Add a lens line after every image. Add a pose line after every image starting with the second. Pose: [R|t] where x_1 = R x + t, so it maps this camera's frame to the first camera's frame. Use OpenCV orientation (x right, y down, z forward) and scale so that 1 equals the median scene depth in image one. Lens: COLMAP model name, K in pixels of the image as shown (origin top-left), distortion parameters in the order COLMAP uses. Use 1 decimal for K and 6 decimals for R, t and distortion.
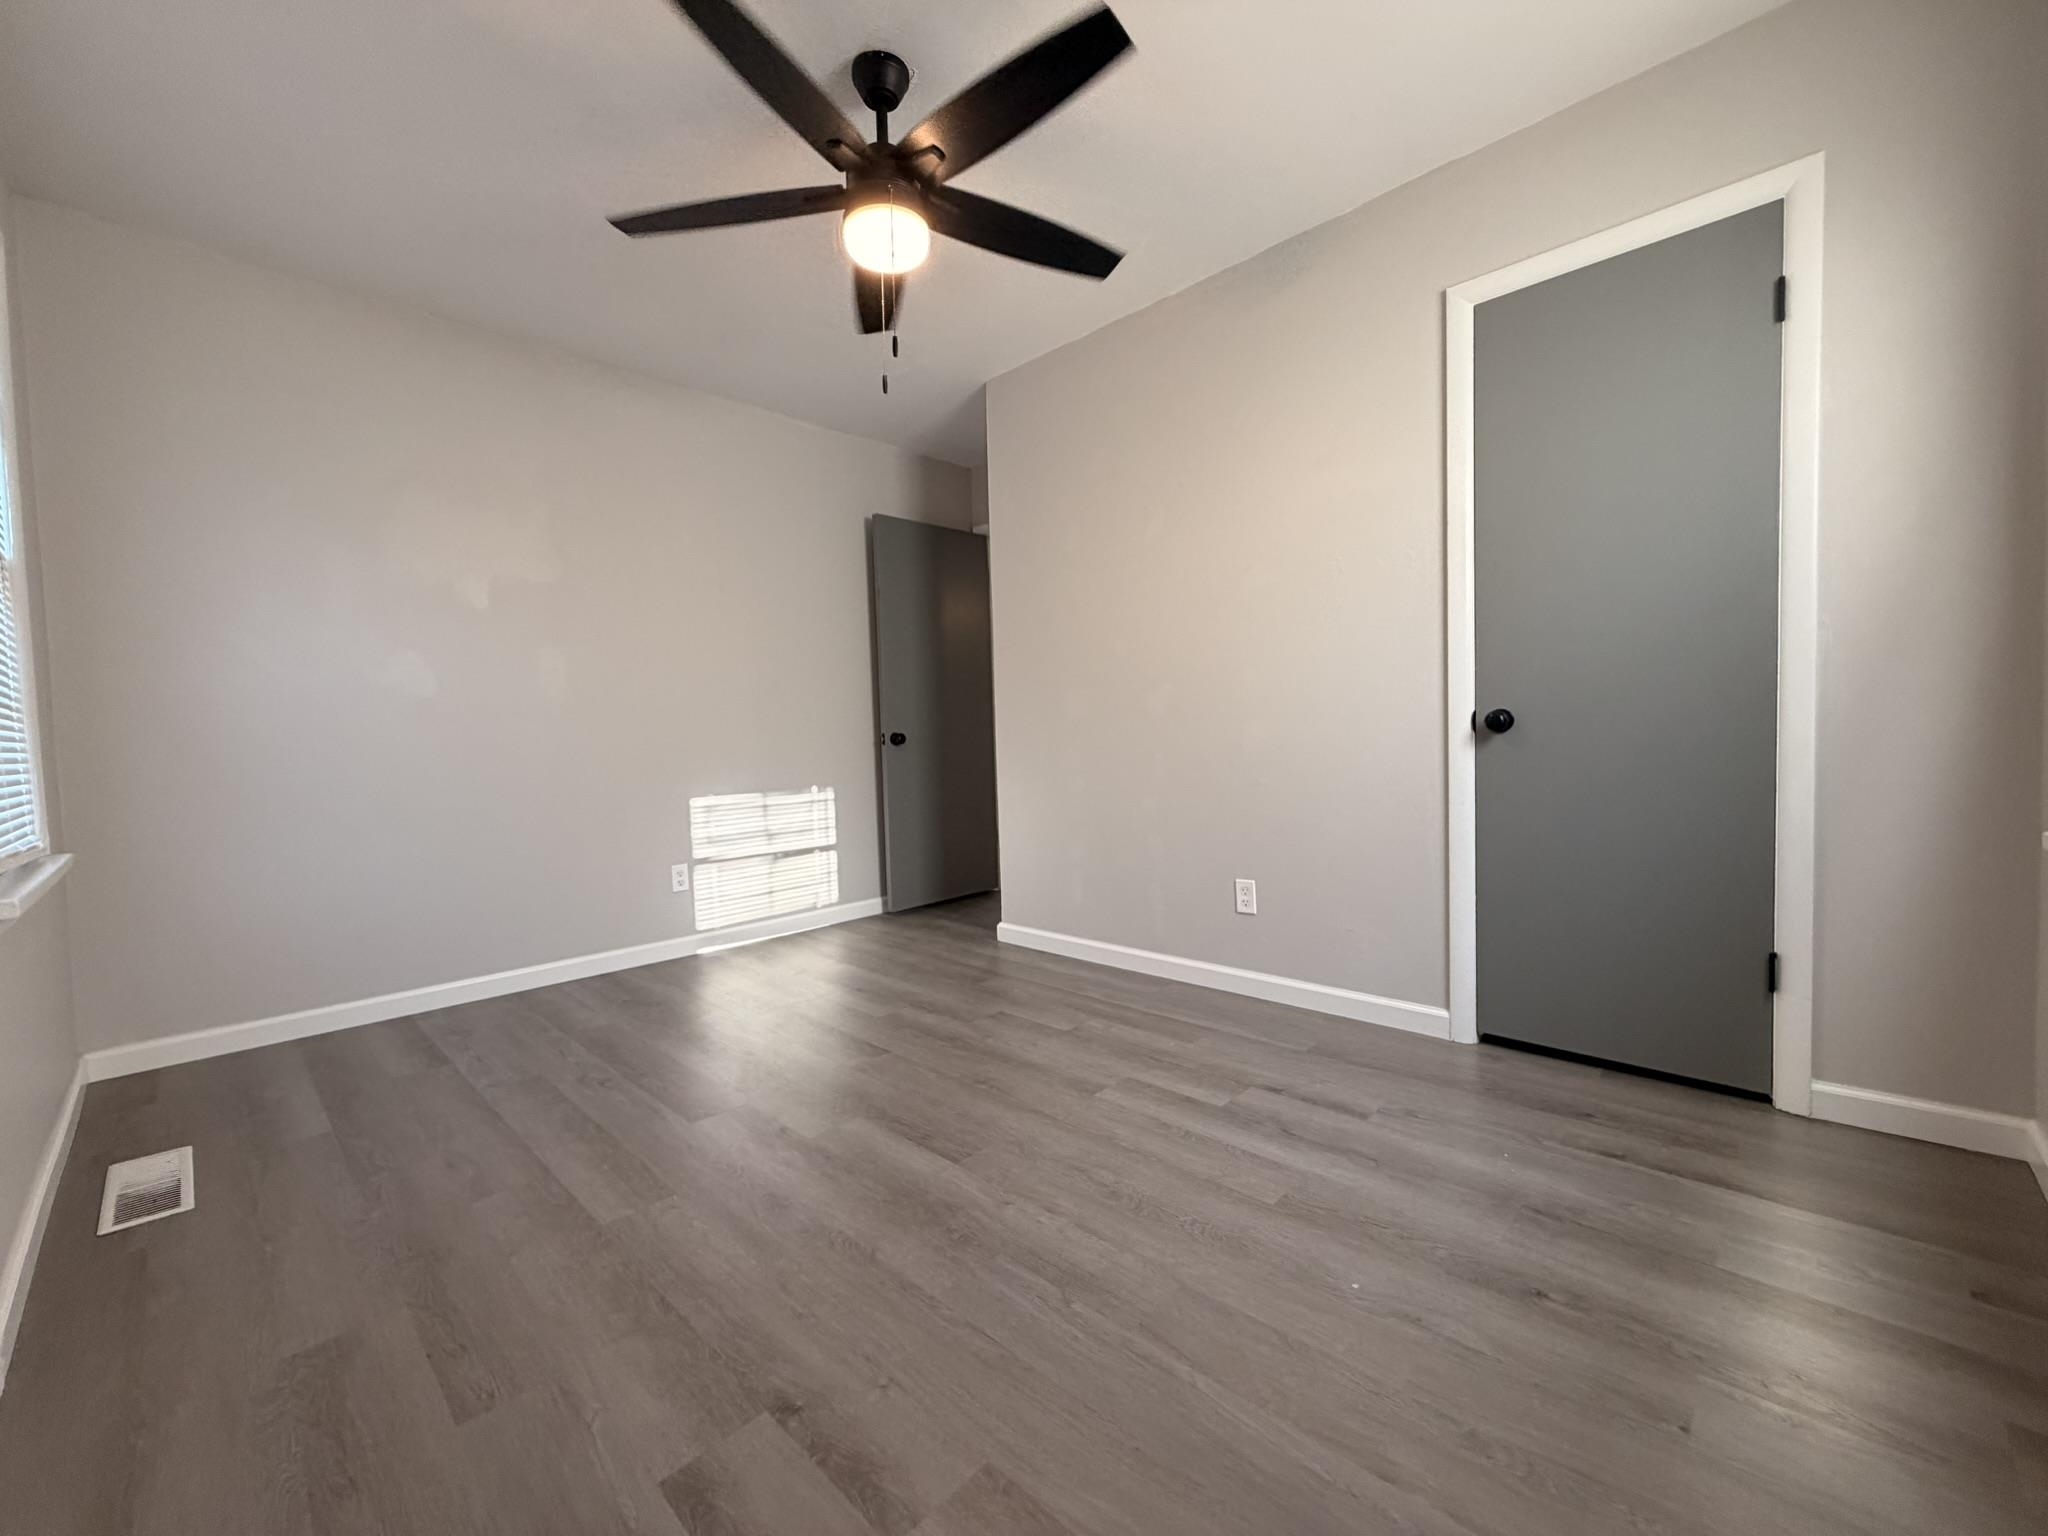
lens RADIAL K [[817.5, 0, 1022.1], [0, 817.5, 764.3], [0, 0, 1]] dist [0.000182, -0.000102]
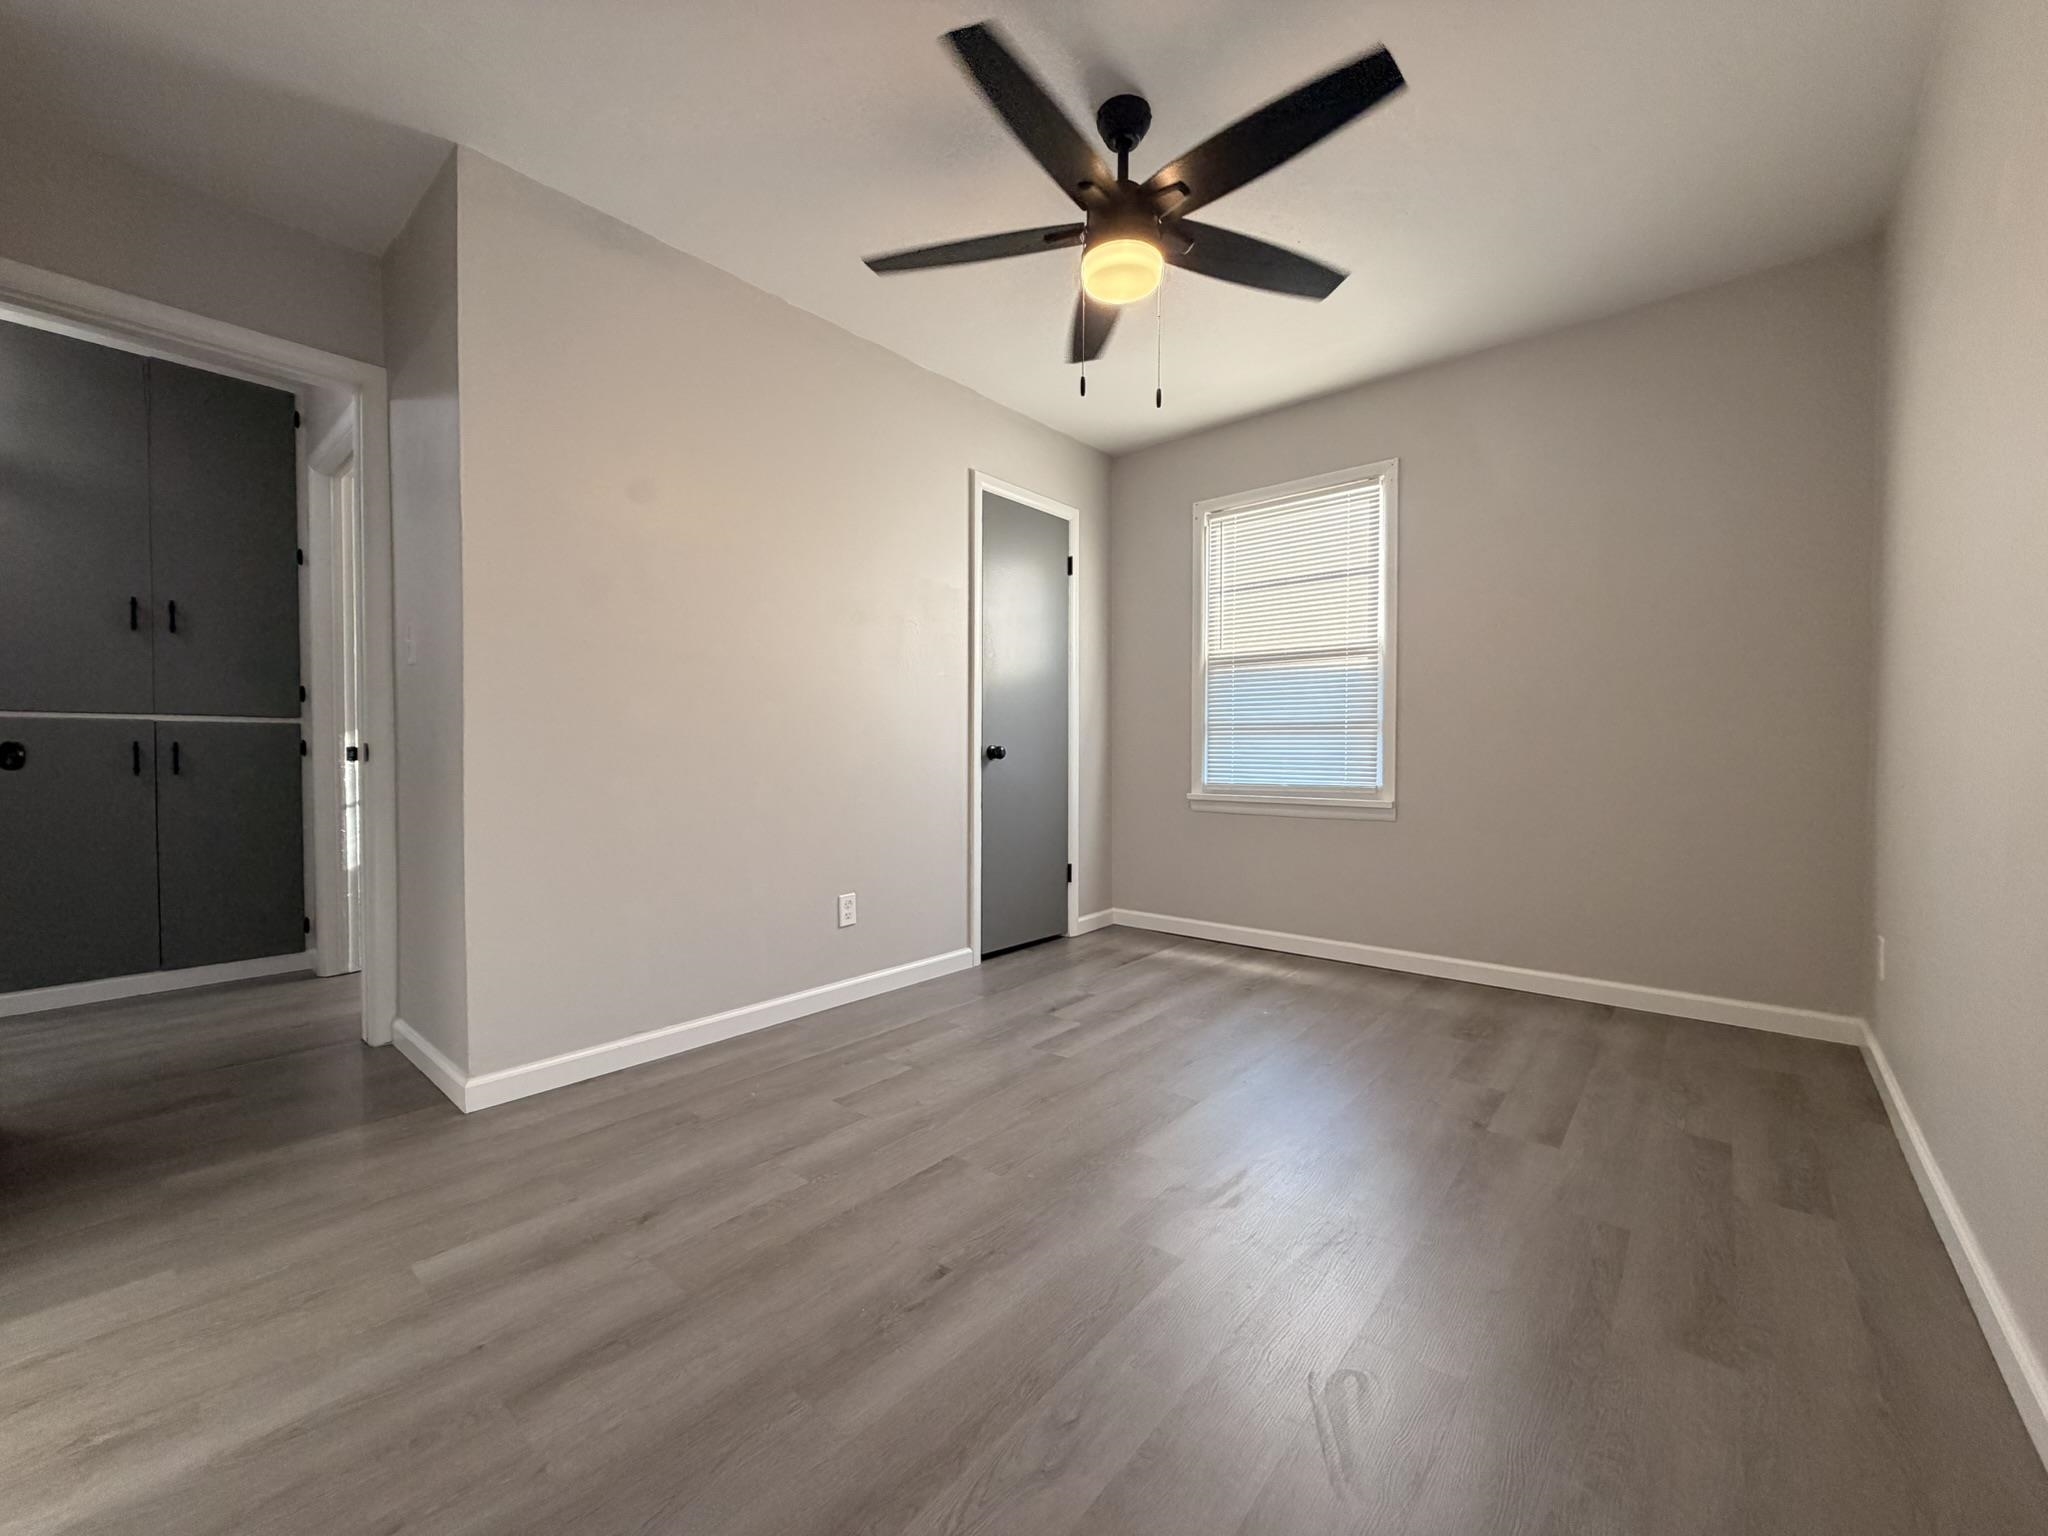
lens RADIAL K [[817.5, 0, 1016.5], [0, 817.5, 765.2], [0, 0, 1]] dist [0.000182, -0.000102]
pose [[-0.059662, 0.015375, 0.998100, -1.074049], [0.039948, 0.999117, -0.013003, -0.006211], [-0.997419, 0.039096, -0.060223, 1.106626]]
